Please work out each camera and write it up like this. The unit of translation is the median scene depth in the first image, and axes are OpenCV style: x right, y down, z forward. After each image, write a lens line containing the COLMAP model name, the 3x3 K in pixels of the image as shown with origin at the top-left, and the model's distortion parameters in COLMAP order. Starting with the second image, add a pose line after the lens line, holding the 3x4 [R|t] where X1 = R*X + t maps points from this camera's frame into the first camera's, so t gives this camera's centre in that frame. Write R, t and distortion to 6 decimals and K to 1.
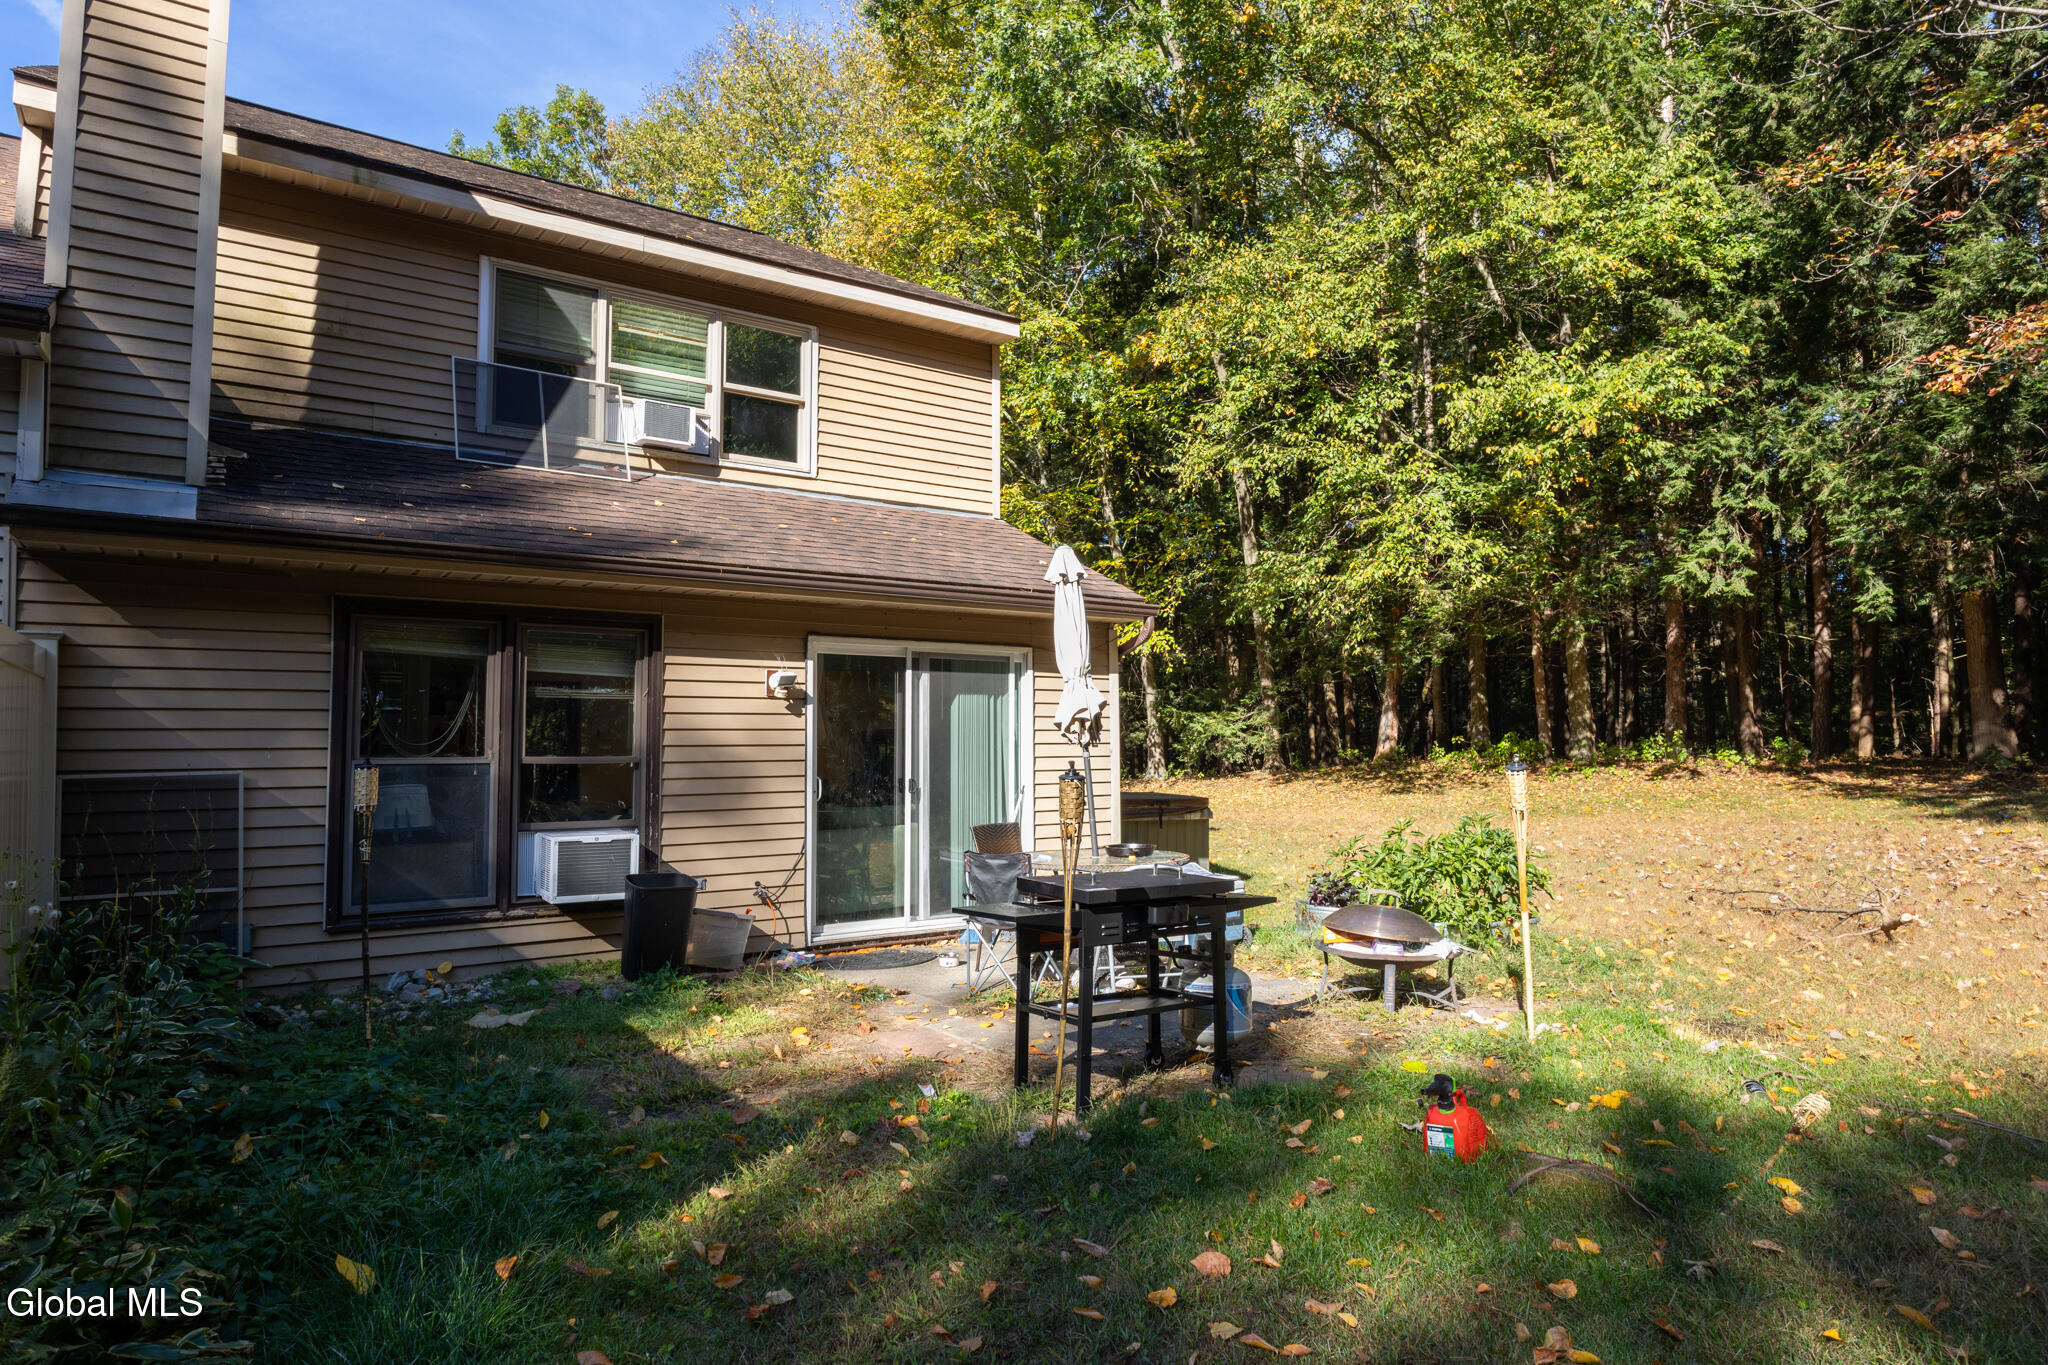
lens RADIAL K [[1147.4, 0, 1021.8], [0, 1147.4, 685.7], [0, 0, 1]] dist [-0.006771, 0.000059]
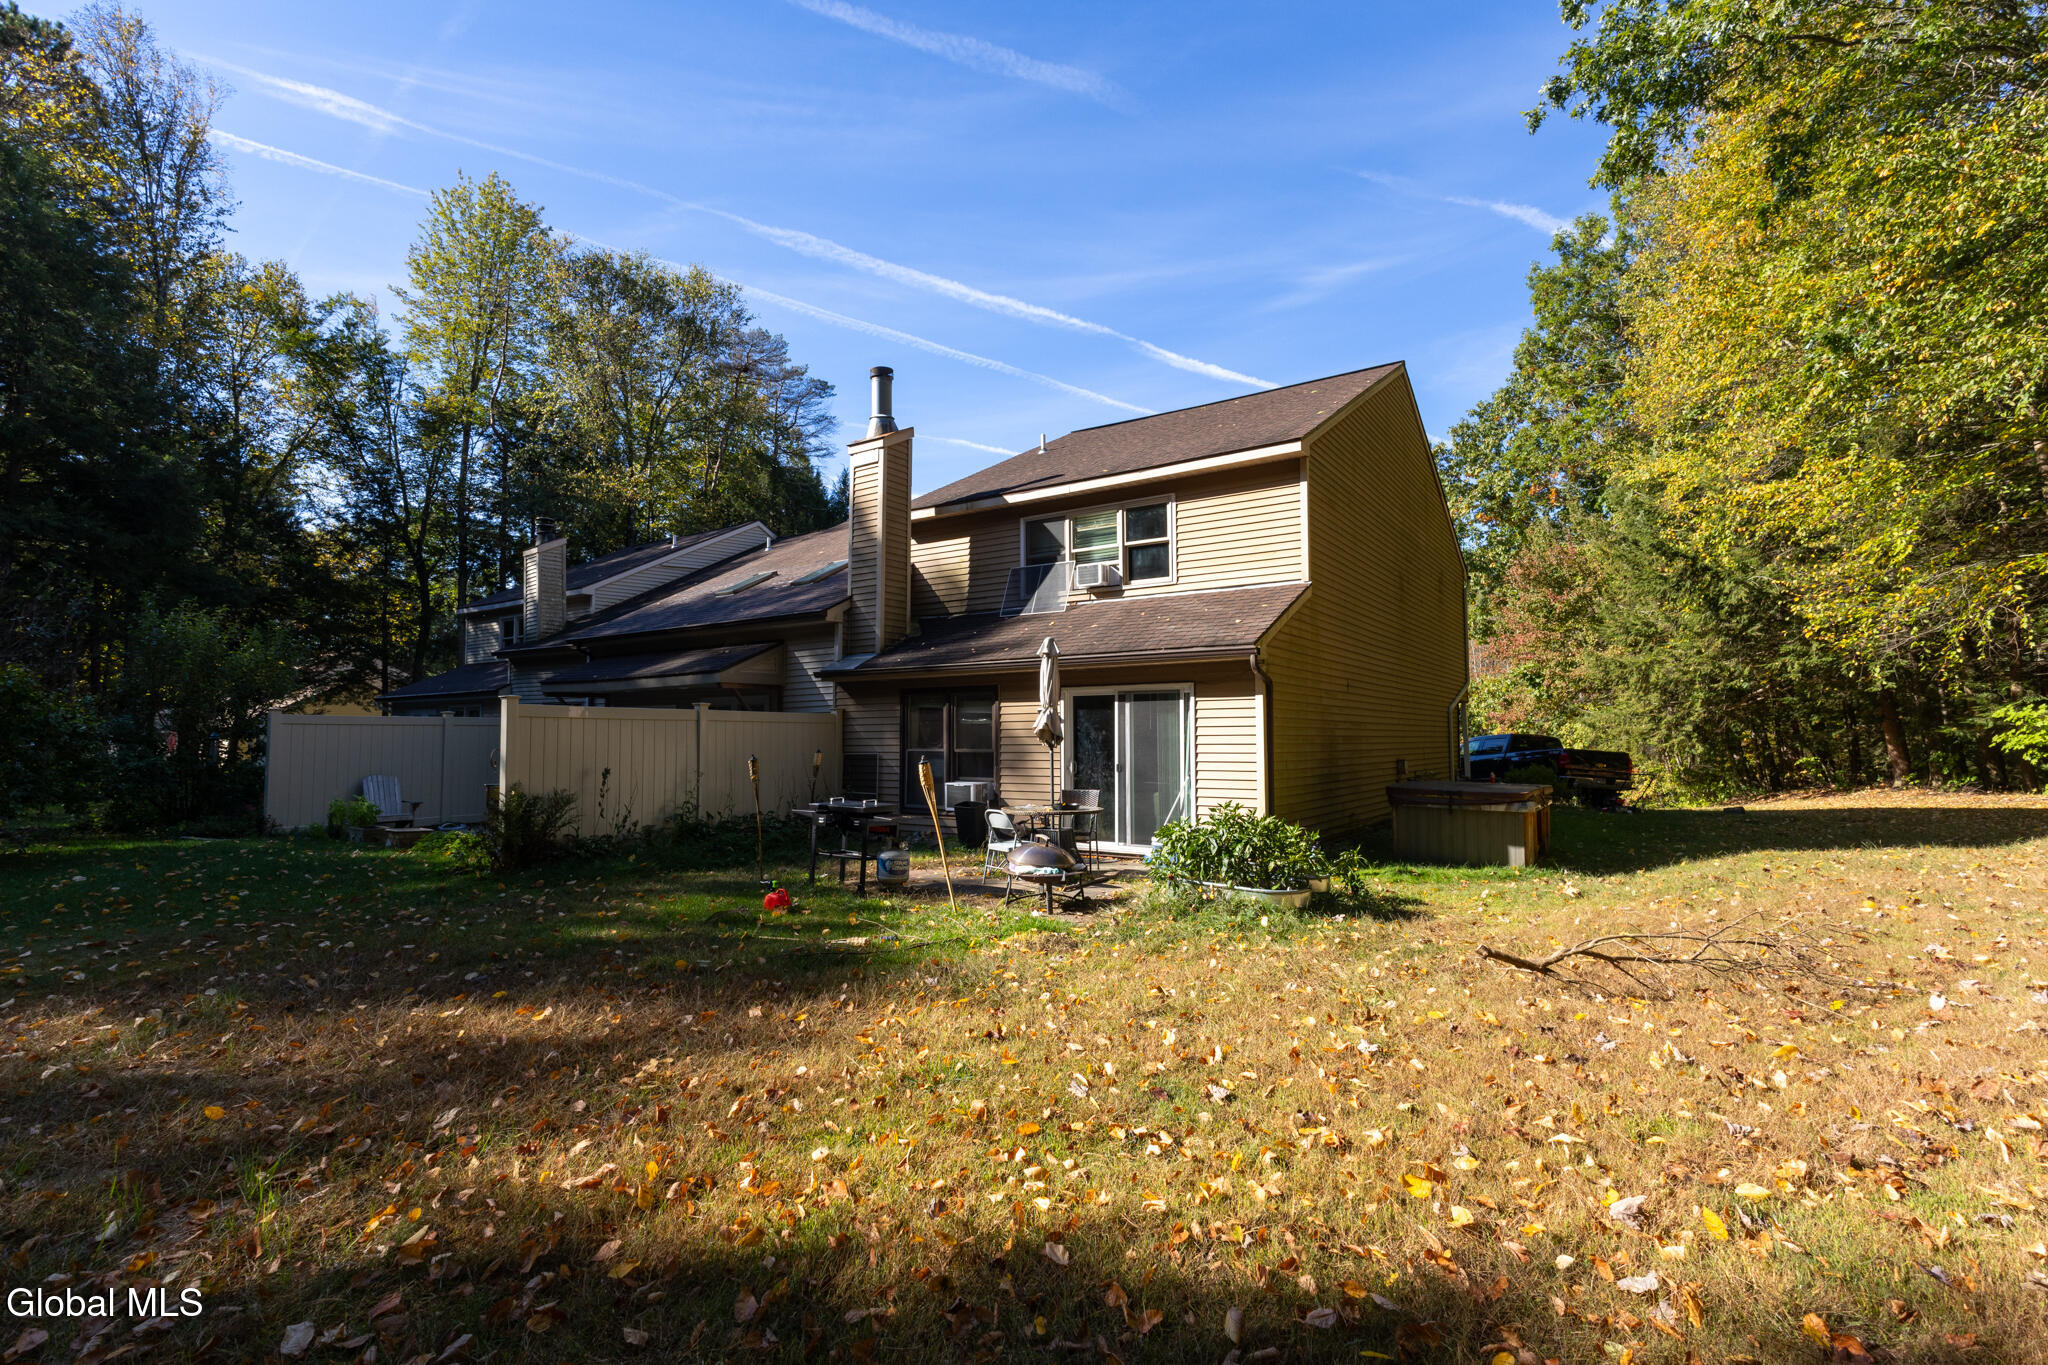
lens RADIAL K [[941.9, 0, 1024.0], [0, 941.9, 682.5], [0, 0, 1]] dist [-0.004980, 0.005288]
pose [[0.369953, -0.052700, -0.927554, 1.113614], [0.050155, 0.998067, -0.036702, 0.002275], [0.927696, -0.032944, 0.371881, 0.311620]]
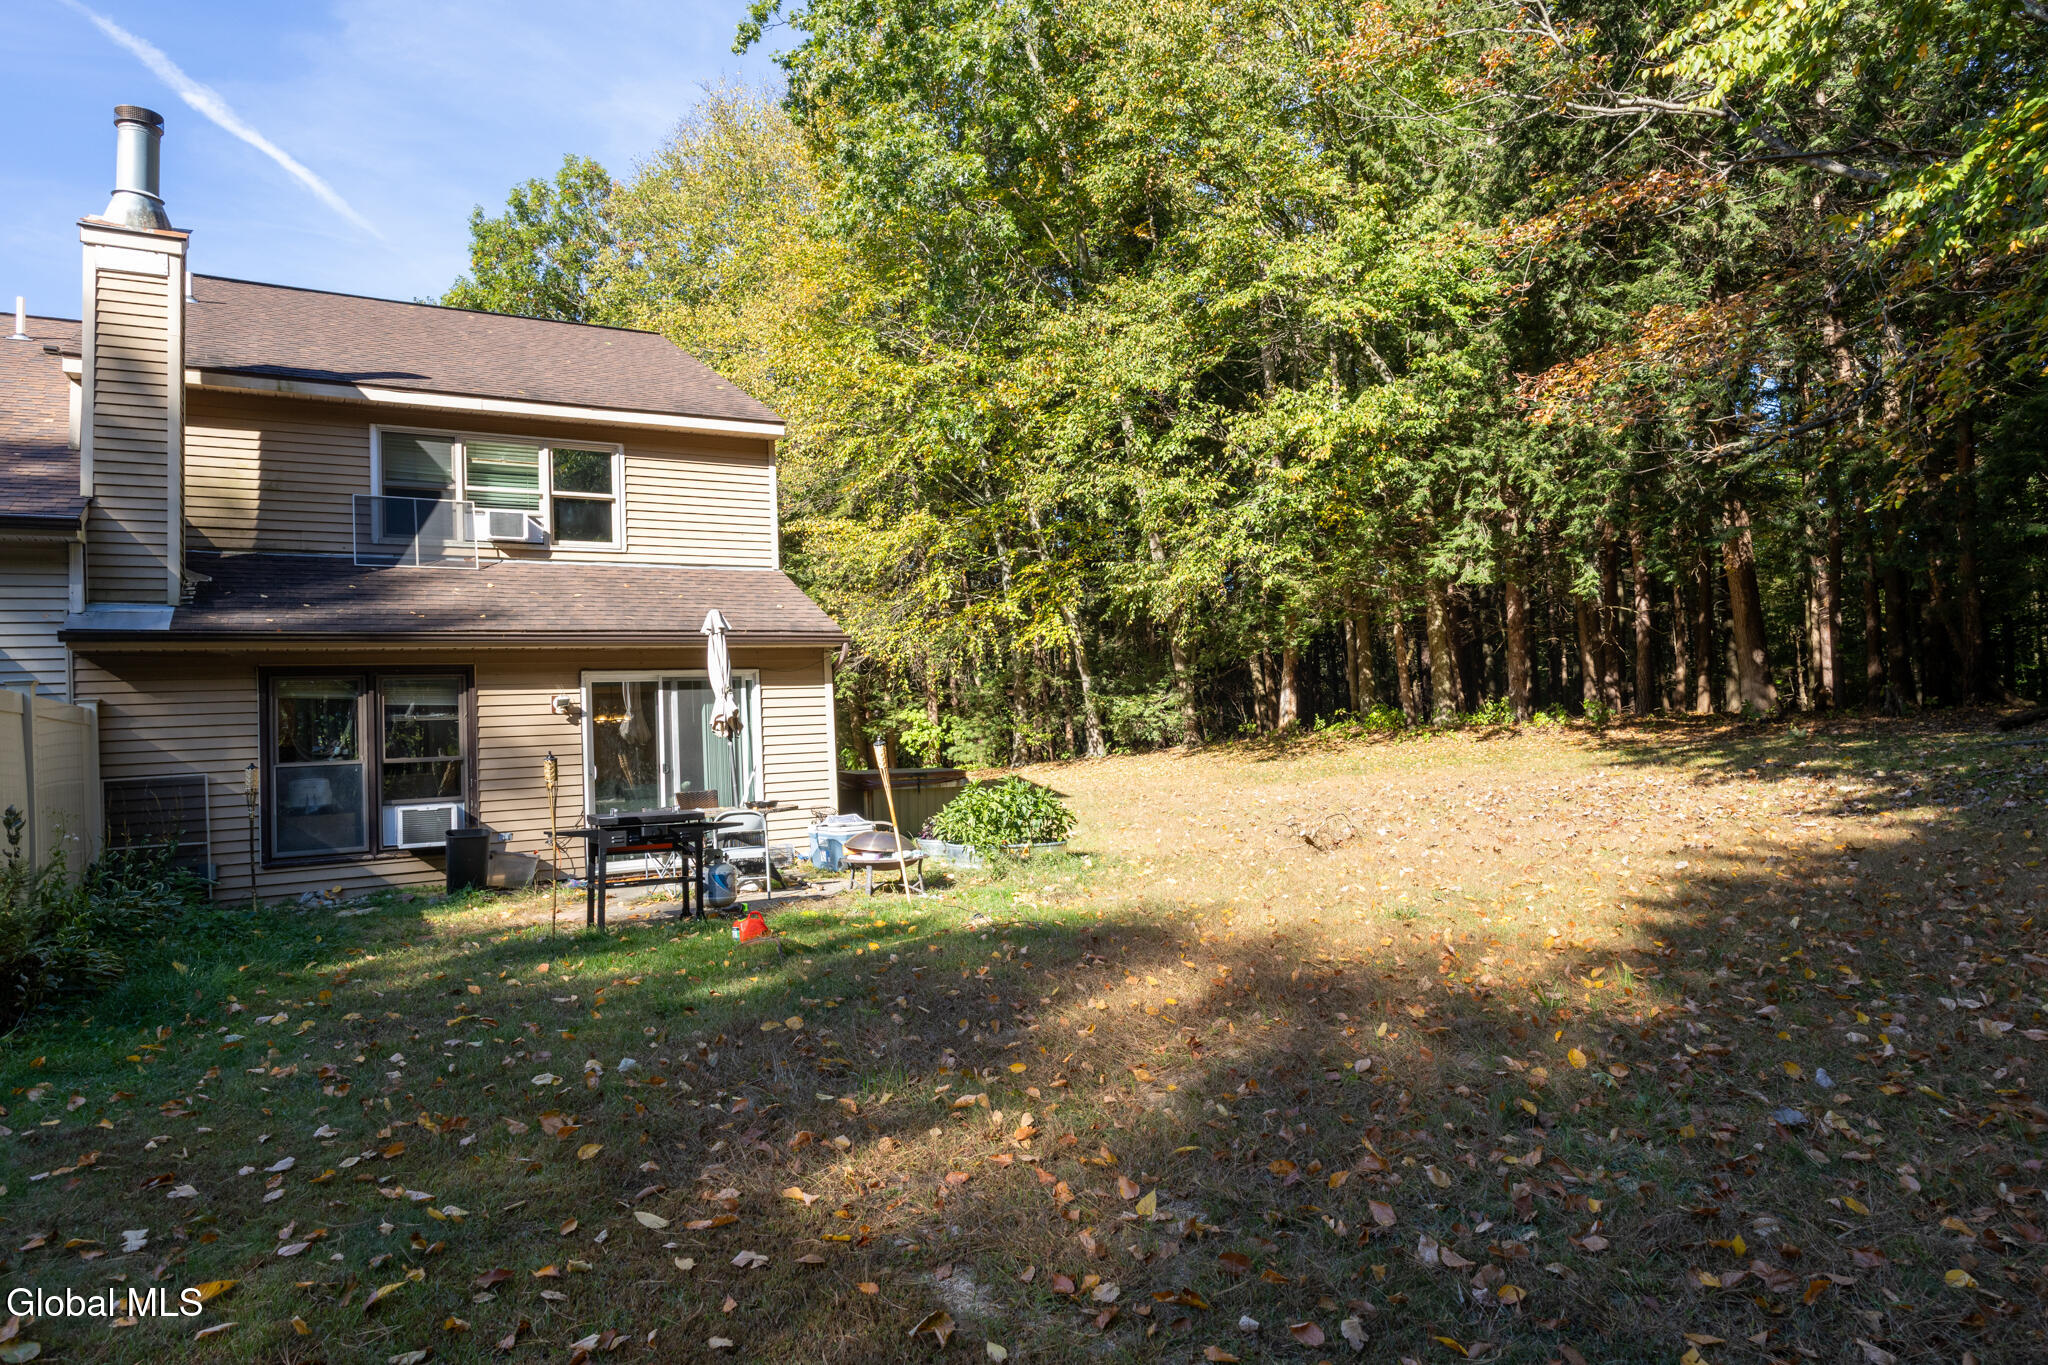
lens RADIAL K [[1146.3, 0, 1018.6], [0, 1146.3, 689.1], [0, 0, 1]] dist [-0.011591, 0.000454]
pose [[0.996530, -0.042851, -0.071359, 0.434403], [0.044019, 0.998920, 0.014867, -0.015447], [0.070645, -0.017956, 0.997340, -0.403981]]
